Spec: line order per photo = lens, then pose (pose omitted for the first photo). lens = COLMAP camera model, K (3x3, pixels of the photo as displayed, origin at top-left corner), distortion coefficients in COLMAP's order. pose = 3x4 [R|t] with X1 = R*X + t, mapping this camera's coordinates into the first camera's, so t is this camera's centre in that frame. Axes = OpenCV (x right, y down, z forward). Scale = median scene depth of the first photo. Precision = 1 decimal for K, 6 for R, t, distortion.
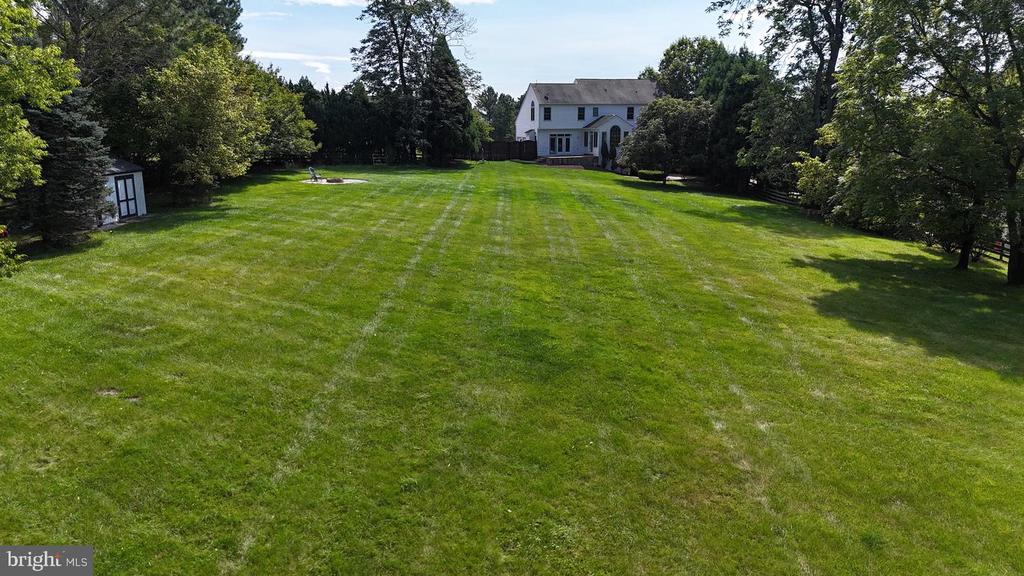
lens RADIAL K [[752.4, 0, 511.8], [0, 752.4, 287.9], [0, 0, 1]] dist [0.073573, -0.021555]
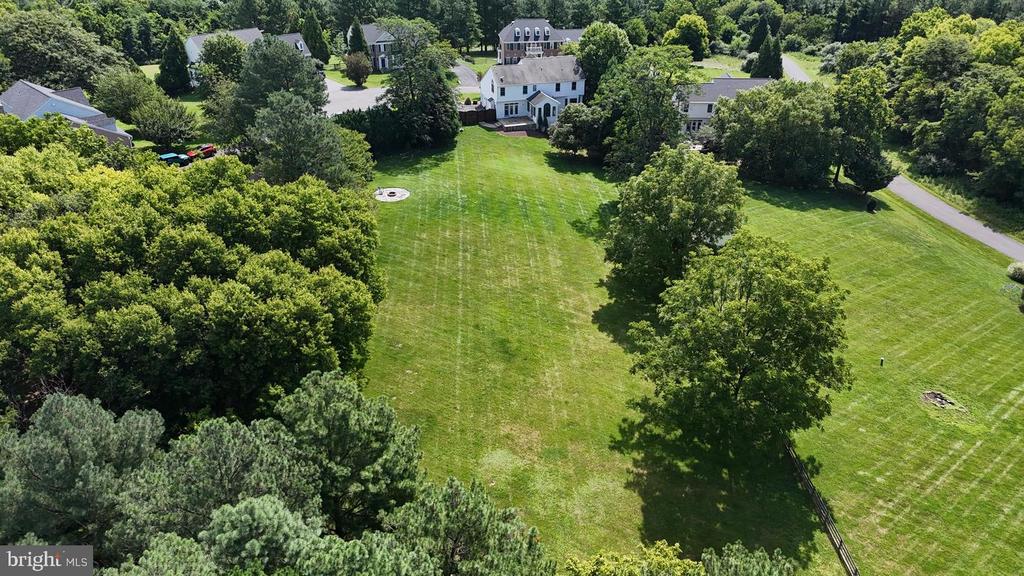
lens RADIAL K [[752.4, 0, 512.2], [0, 752.4, 288.2], [0, 0, 1]] dist [0.073573, -0.021555]
pose [[0.997962, -0.028054, 0.057314, -0.031359], [0.010775, 0.959364, 0.281964, -0.279152], [-0.062895, -0.280772, 0.957712, -0.554483]]
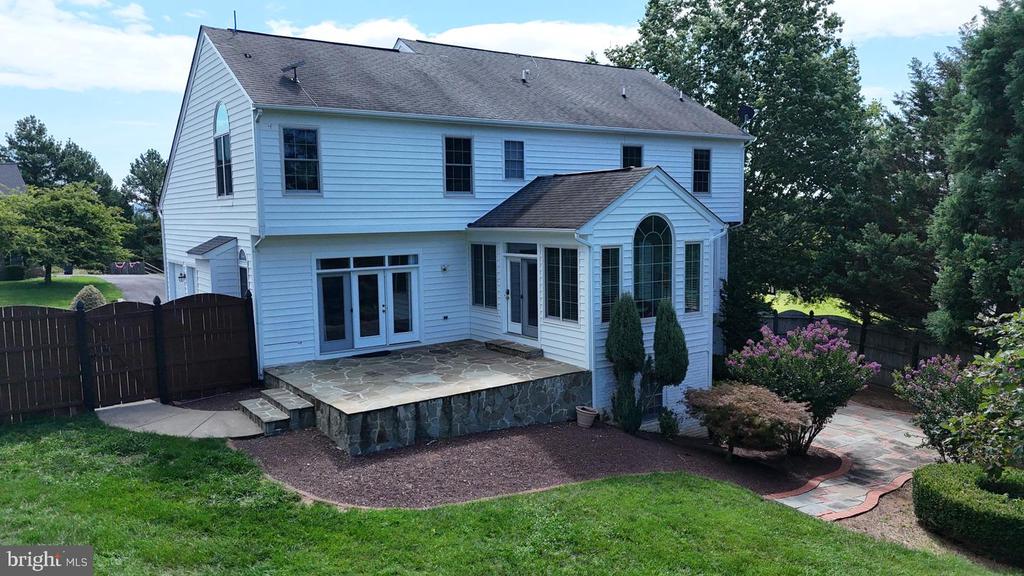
lens RADIAL K [[752.4, 0, 512.1], [0, 752.4, 289.2], [0, 0, 1]] dist [0.073573, -0.021555]
pose [[0.938284, -0.046669, 0.342704, 0.029438], [0.084153, 0.991882, -0.095330, -0.173311], [-0.335473, 0.118287, 0.934594, 0.799574]]
